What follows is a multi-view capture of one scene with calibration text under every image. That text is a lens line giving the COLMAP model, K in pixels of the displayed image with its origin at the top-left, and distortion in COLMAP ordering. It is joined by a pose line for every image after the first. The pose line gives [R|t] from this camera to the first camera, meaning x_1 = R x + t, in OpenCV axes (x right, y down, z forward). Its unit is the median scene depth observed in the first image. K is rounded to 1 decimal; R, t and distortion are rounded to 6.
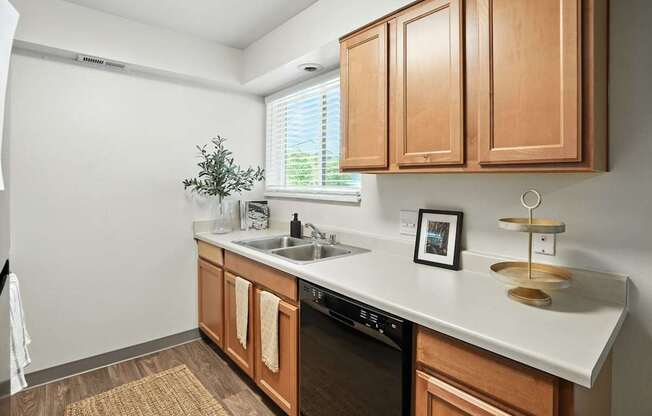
lens RADIAL K [[323.5, 0, 329.4], [0, 323.5, 188.8], [0, 0, 1]] dist [-0.000883, 0.001583]
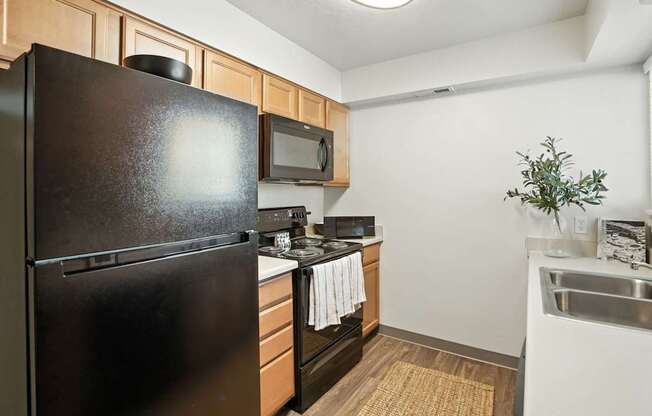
lens RADIAL K [[322.5, 0, 326.6], [0, 322.5, 198.0], [0, 0, 1]] dist [0.000153, 0.000352]
pose [[0.310268, 0.015660, -0.950520, 0.264979], [-0.016107, 0.999807, 0.011214, -0.008123], [0.950513, 0.011831, 0.310461, 0.226789]]
